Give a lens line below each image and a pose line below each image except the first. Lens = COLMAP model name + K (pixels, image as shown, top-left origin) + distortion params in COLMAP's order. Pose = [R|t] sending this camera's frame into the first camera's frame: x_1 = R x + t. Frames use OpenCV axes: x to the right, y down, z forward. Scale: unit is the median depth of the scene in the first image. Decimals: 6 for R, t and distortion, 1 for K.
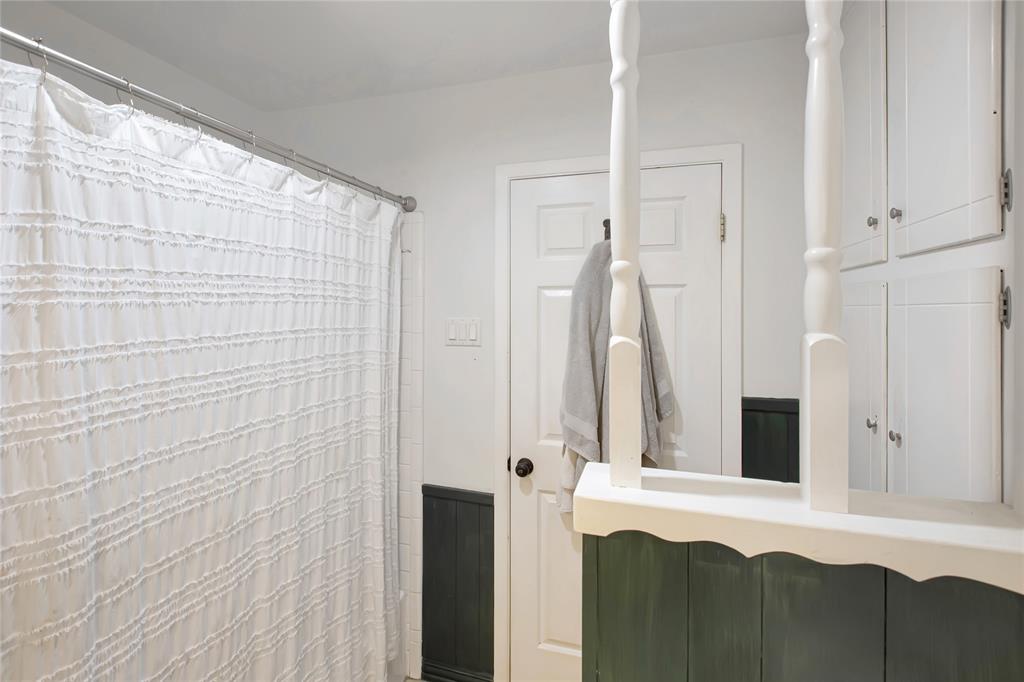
lens RADIAL K [[464.4, 0, 513.2], [0, 464.4, 347.5], [0, 0, 1]] dist [-0.000470, -0.000045]
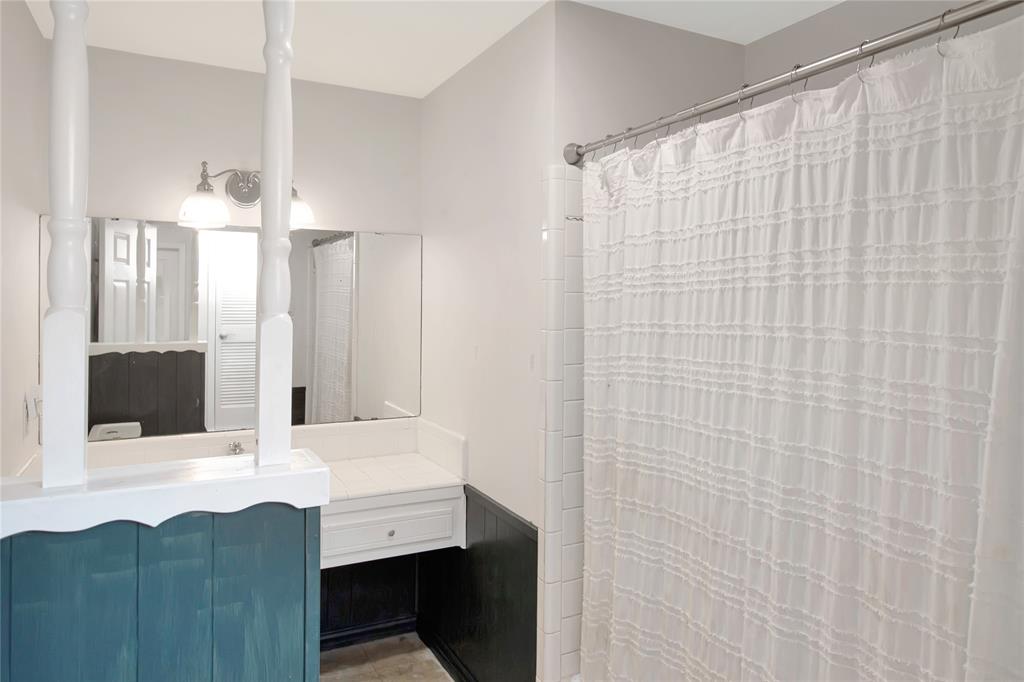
lens RADIAL K [[667.3, 0, 512.0], [0, 667.3, 341.0], [0, 0, 1]] dist [0.001584, 0.000205]
pose [[-0.711841, 0.061171, -0.699672, 0.624674], [-0.042167, 0.990681, 0.129514, -0.153927], [0.701074, 0.121696, -0.702628, 1.691106]]
